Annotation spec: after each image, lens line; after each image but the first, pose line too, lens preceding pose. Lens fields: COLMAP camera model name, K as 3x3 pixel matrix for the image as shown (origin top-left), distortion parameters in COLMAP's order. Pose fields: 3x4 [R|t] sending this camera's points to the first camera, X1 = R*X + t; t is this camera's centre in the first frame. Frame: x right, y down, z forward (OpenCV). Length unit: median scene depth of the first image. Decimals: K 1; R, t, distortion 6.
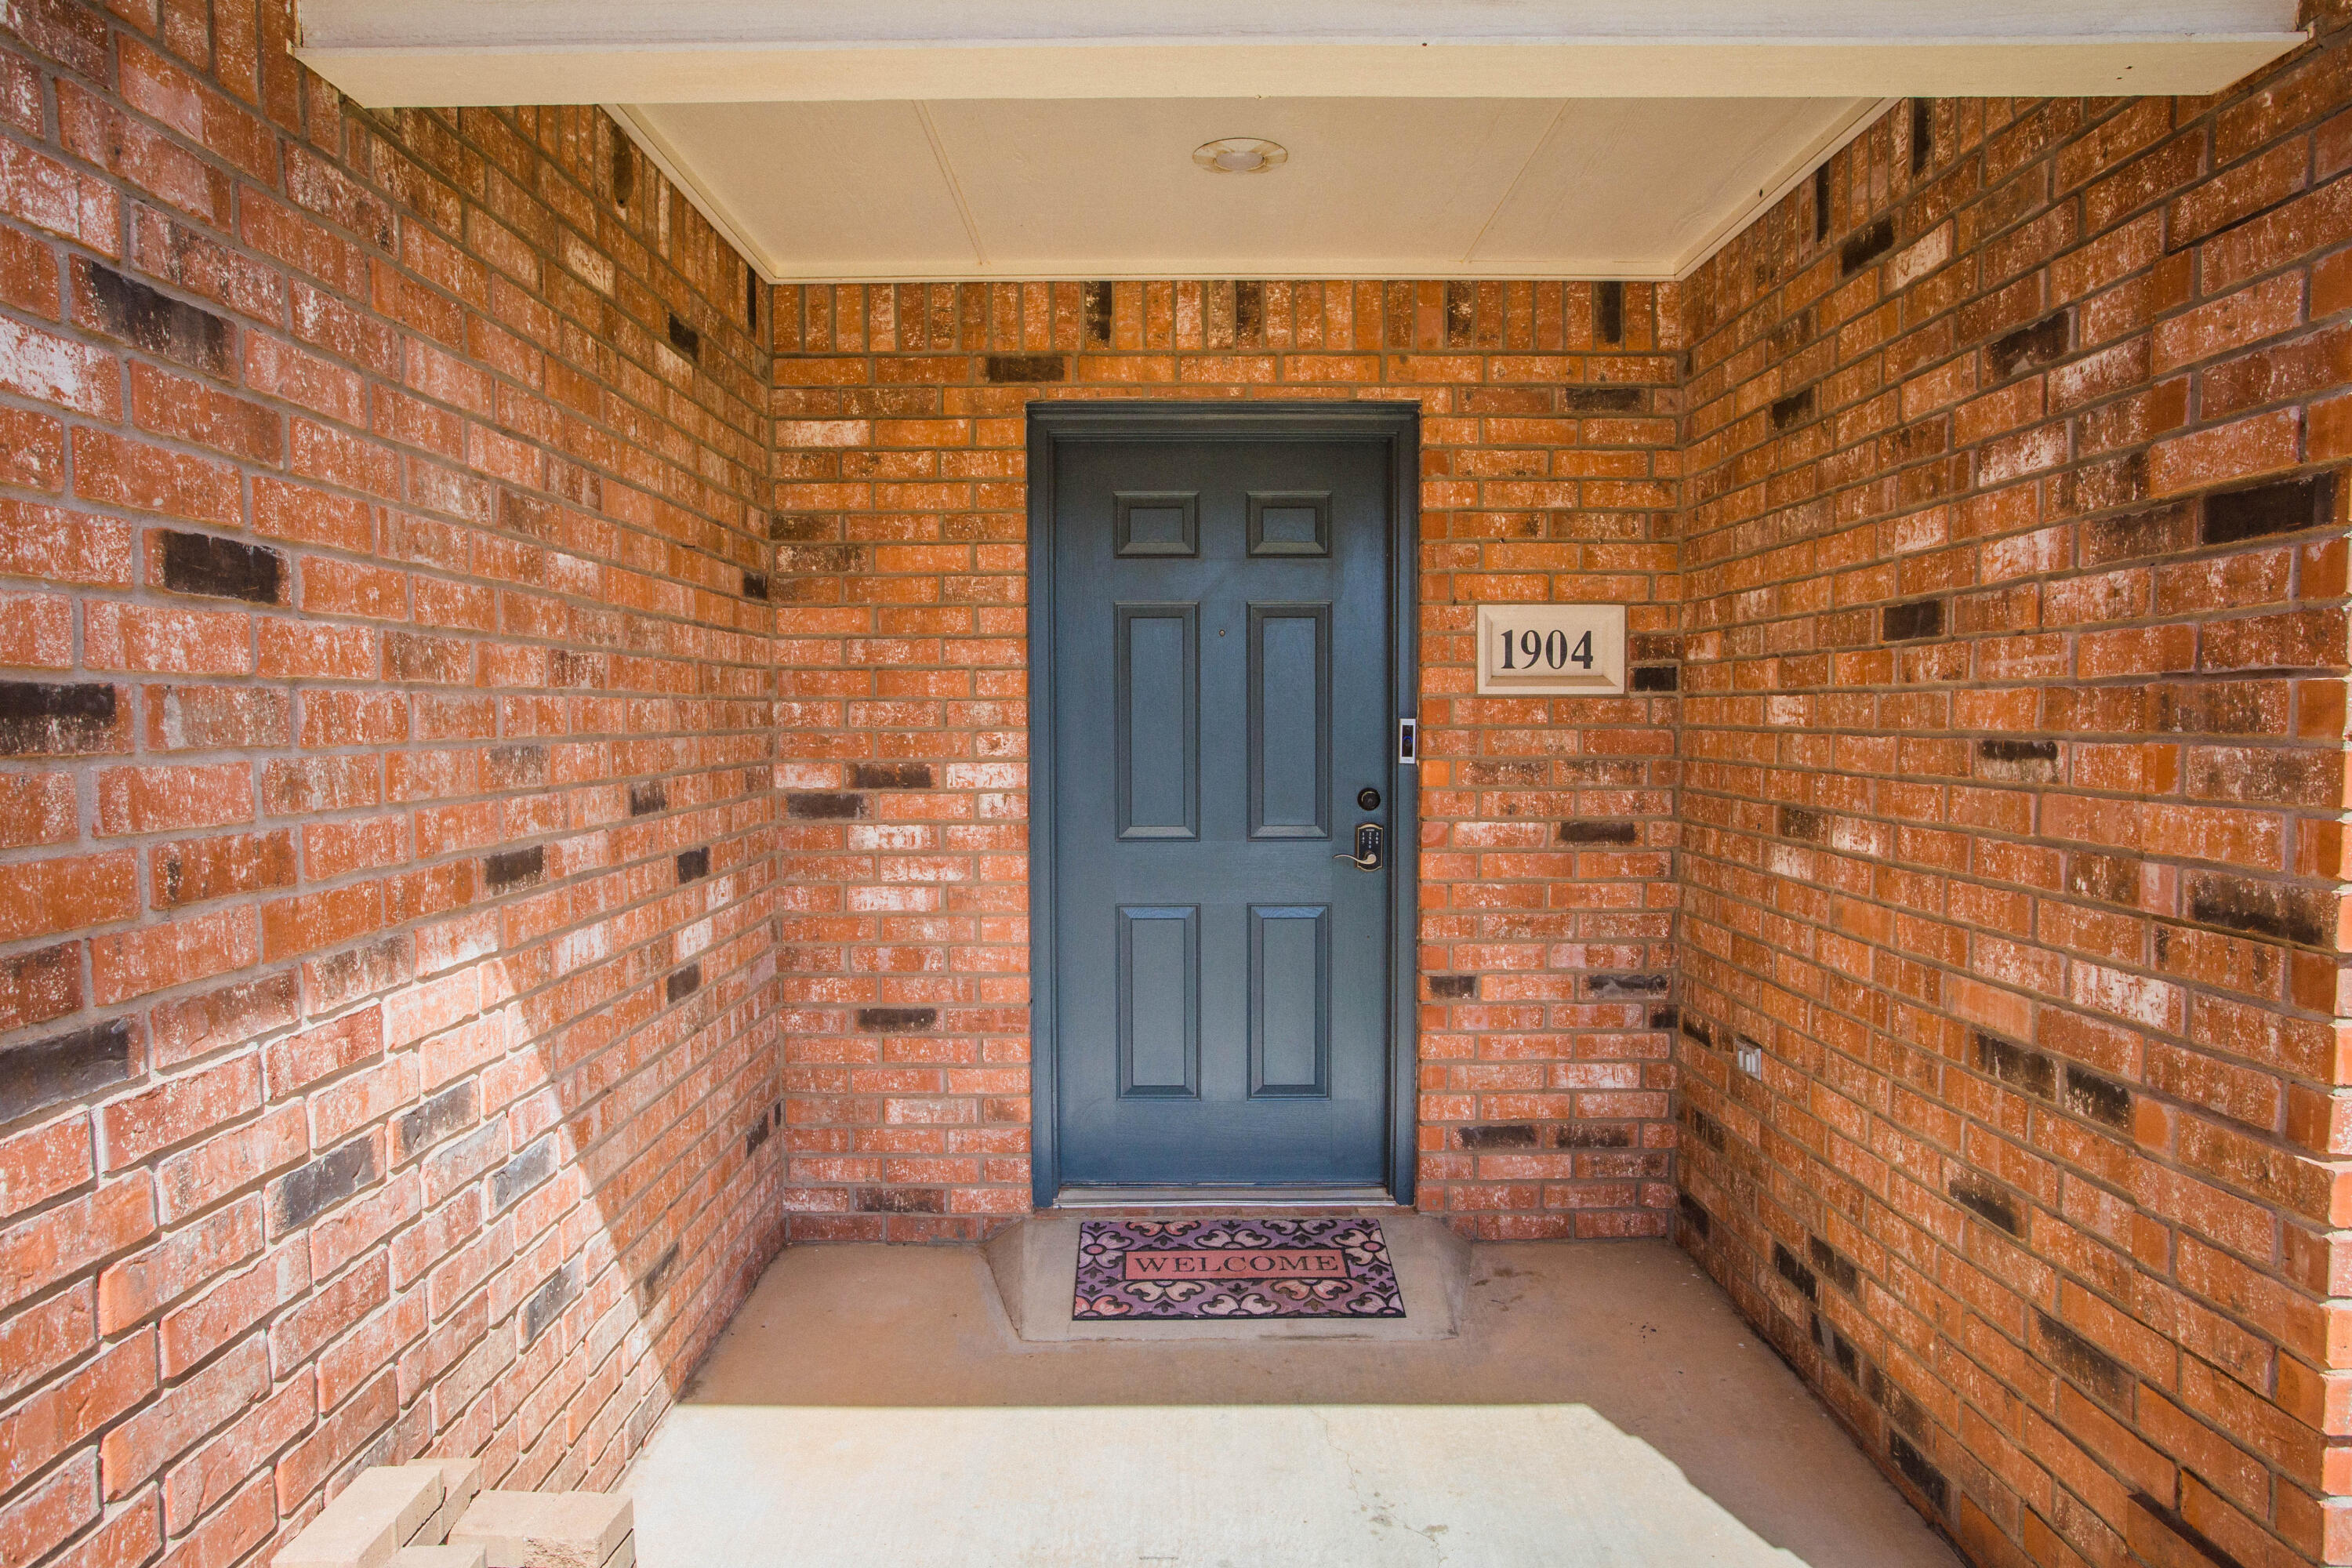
lens RADIAL K [[1399.2, 0, 1170.4], [0, 1399.2, 759.8], [0, 0, 1]] dist [-0.064740, 0.042844]
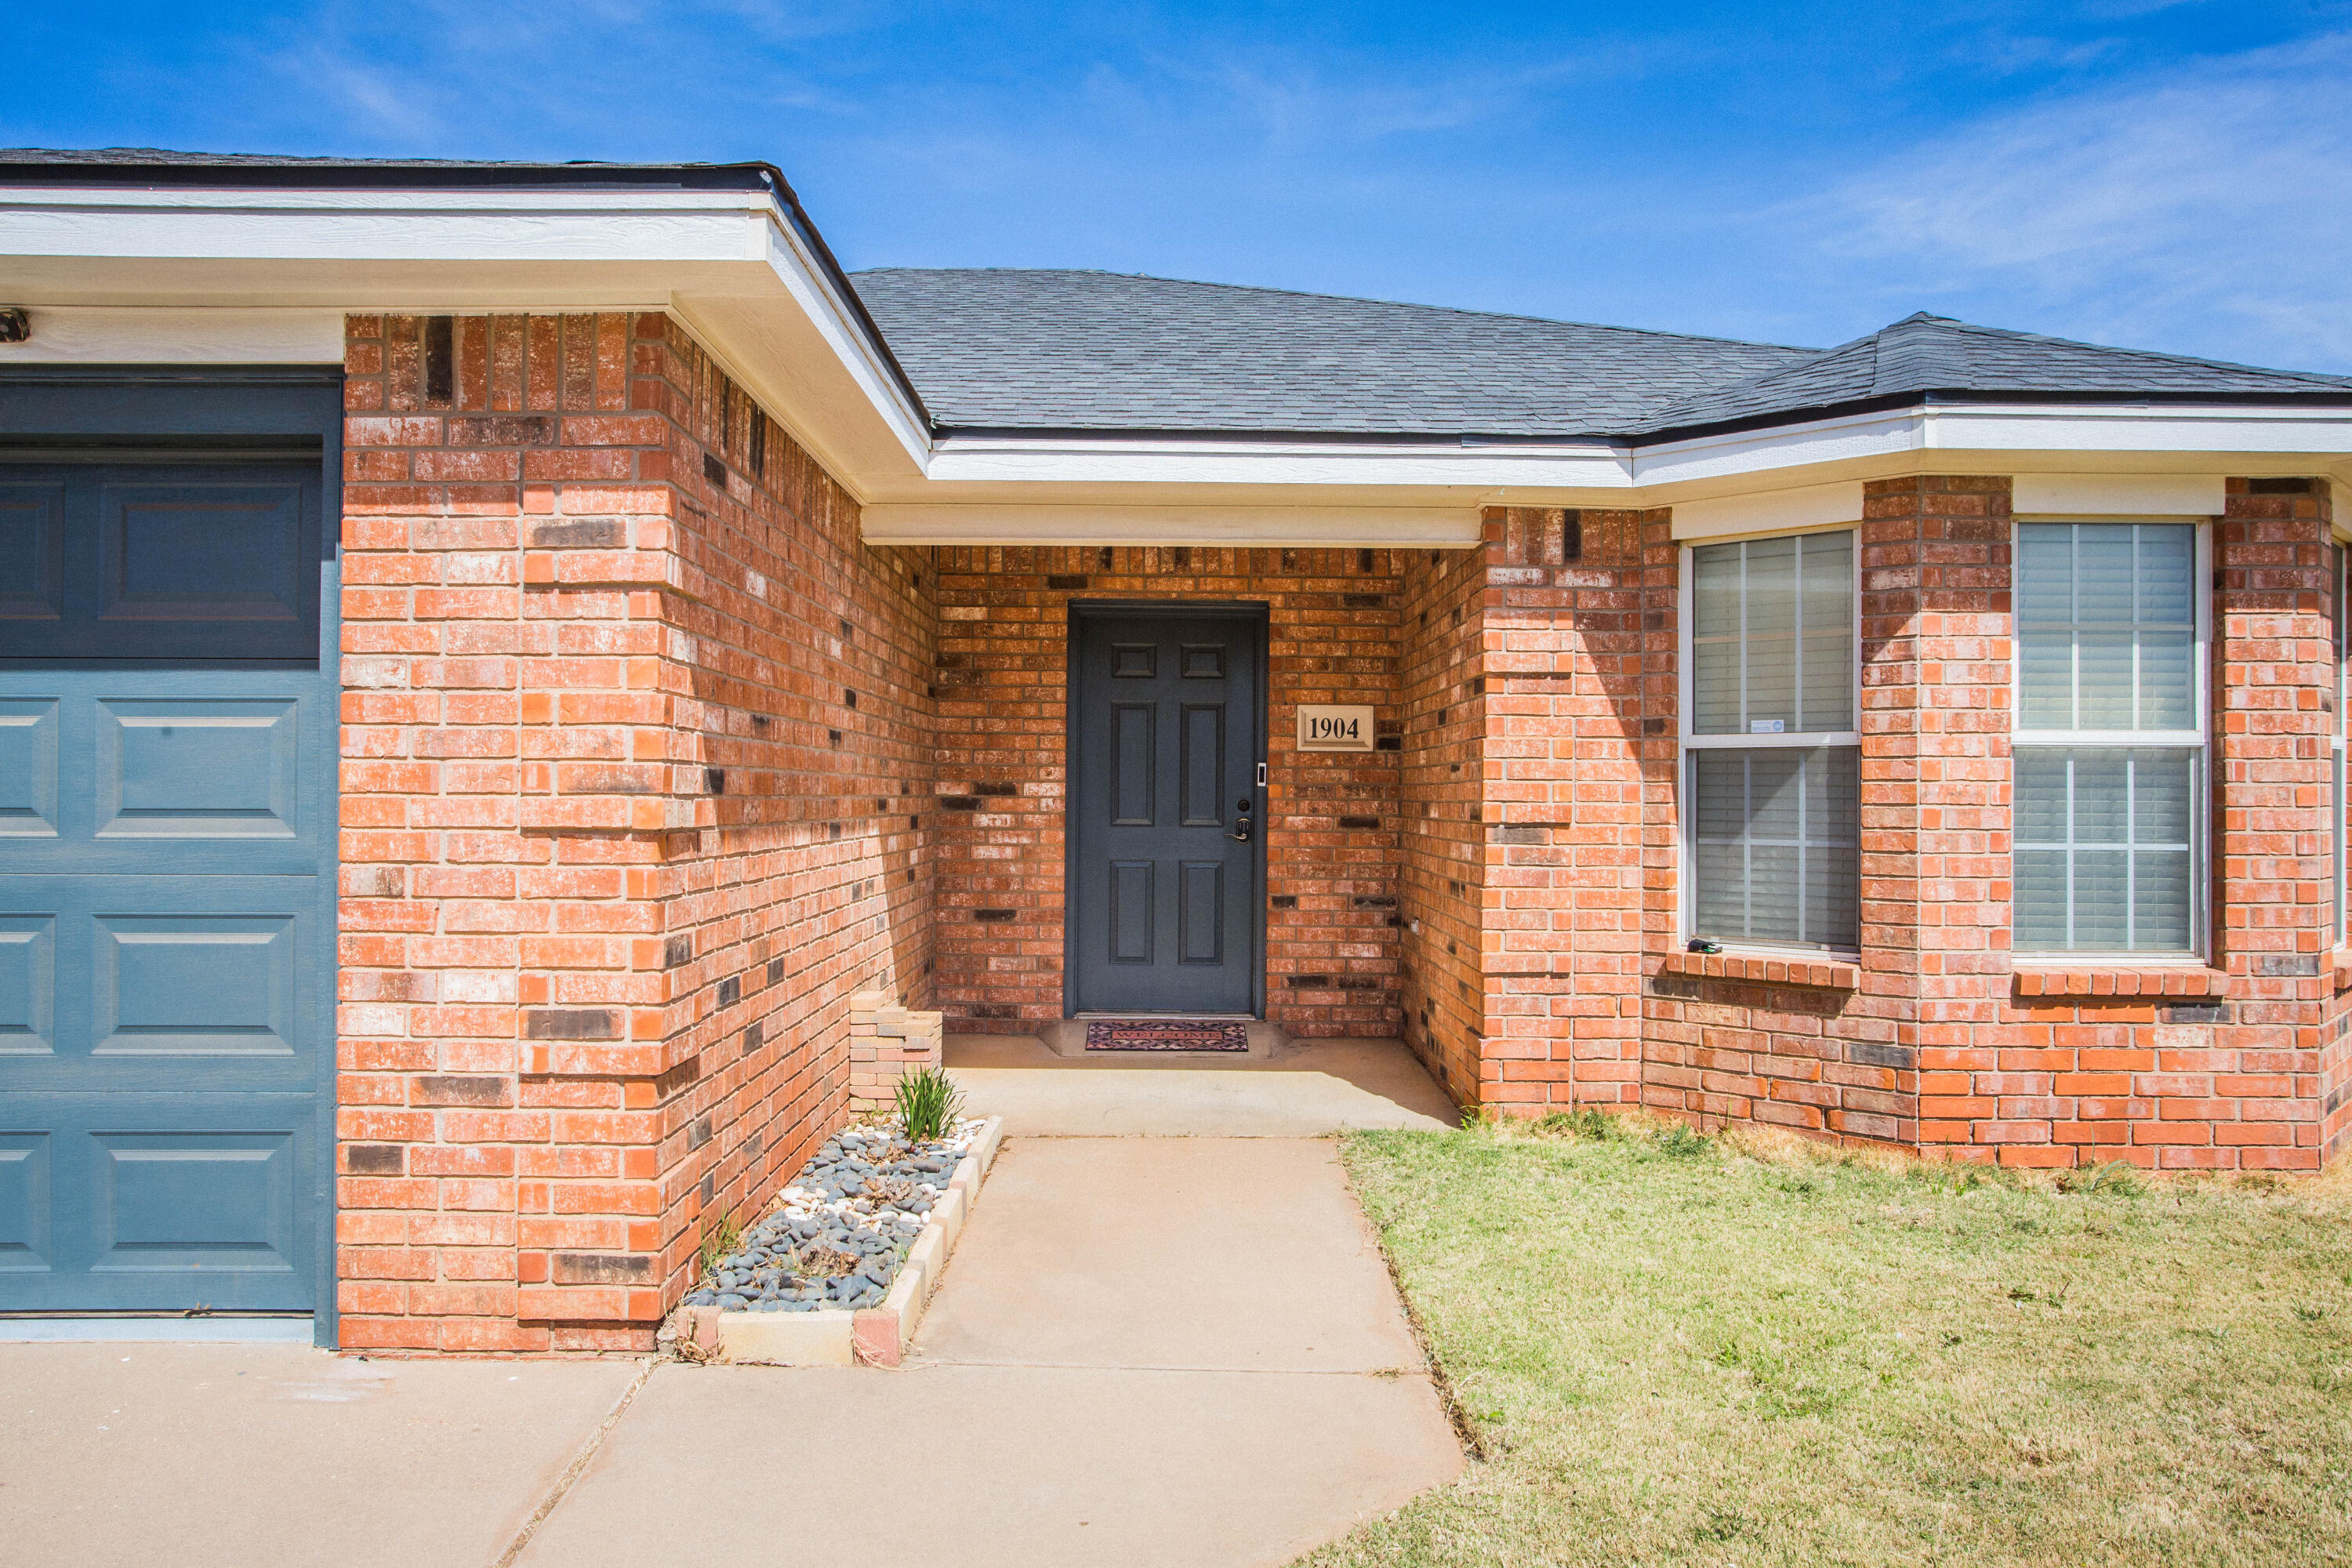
lens RADIAL K [[1536.6, 0, 1181.8], [0, 1536.6, 771.0], [0, 0, 1]] dist [-0.004806, 0.000181]
pose [[0.999893, 0.012750, 0.007167, 0.044193], [-0.012394, 0.998782, -0.047767, 0.086162], [-0.007768, 0.047673, 0.998833, -1.143783]]
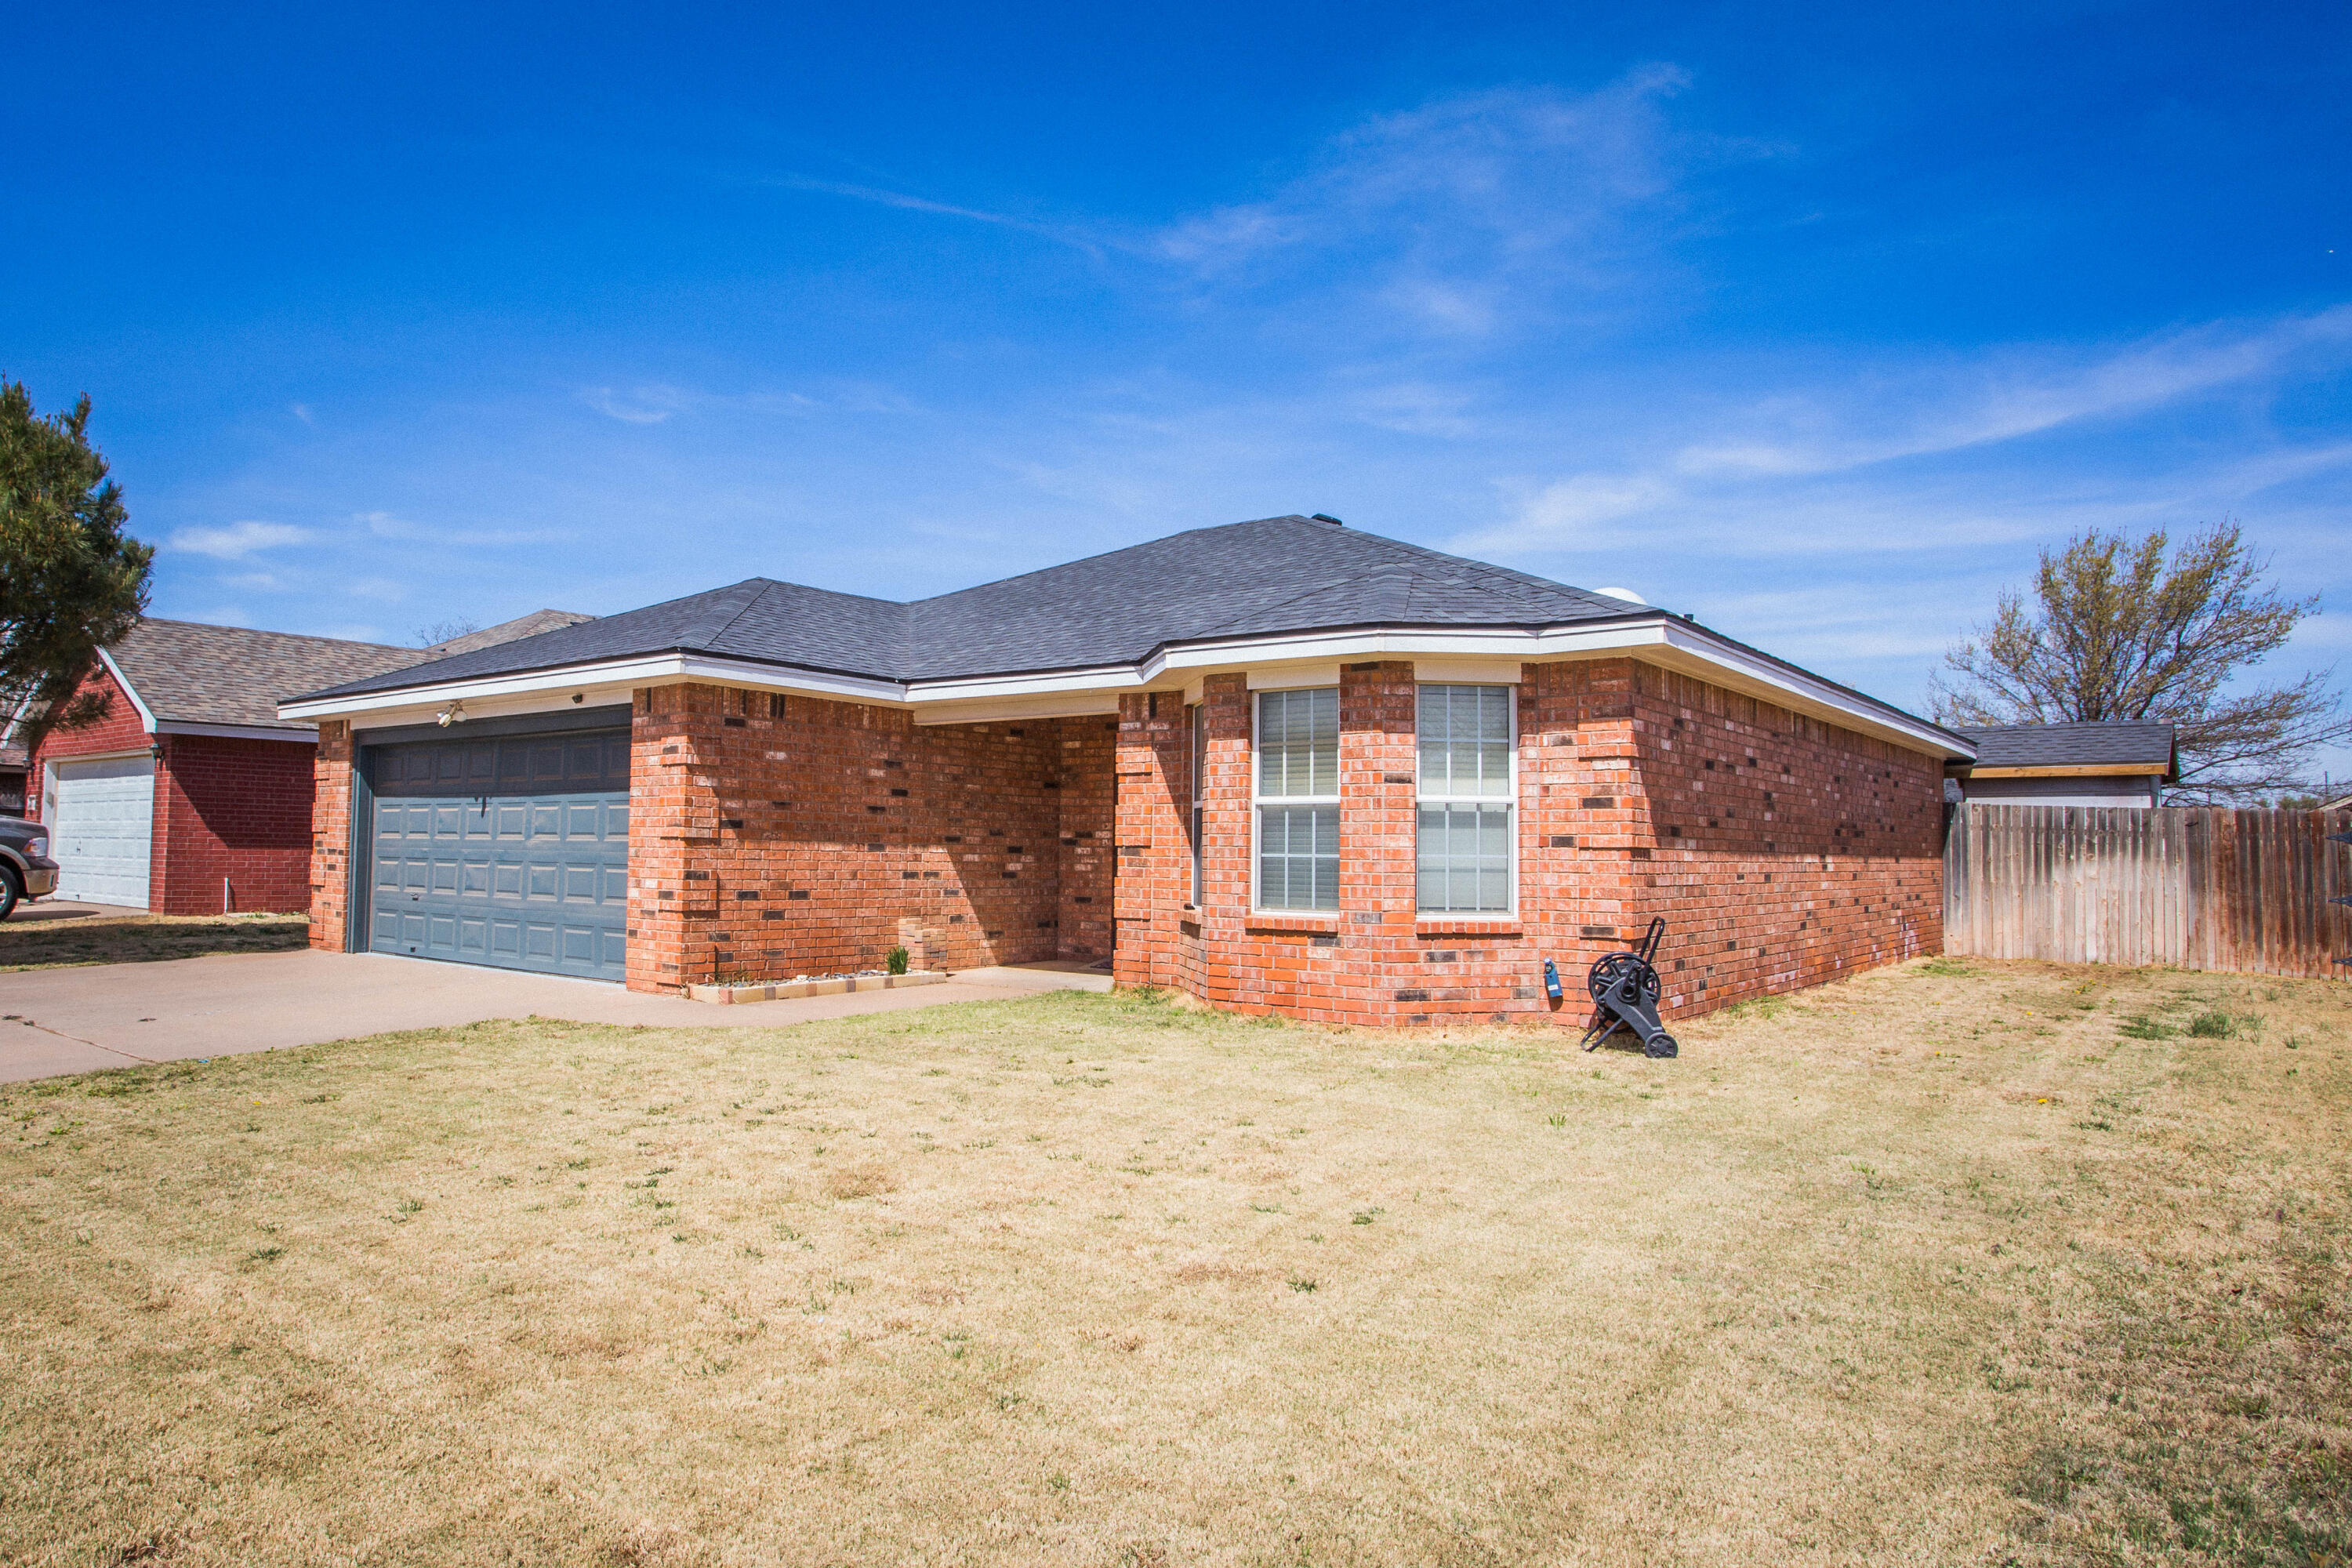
lens RADIAL K [[1434.5, 0, 1176.0], [0, 1434.5, 784.0], [0, 0, 1]] dist [-0.001080, -0.000115]
pose [[0.802108, -0.012189, -0.597055, 2.315080], [-0.038555, 0.996649, -0.072143, 0.145793], [0.595933, 0.080886, 0.798950, -1.958426]]
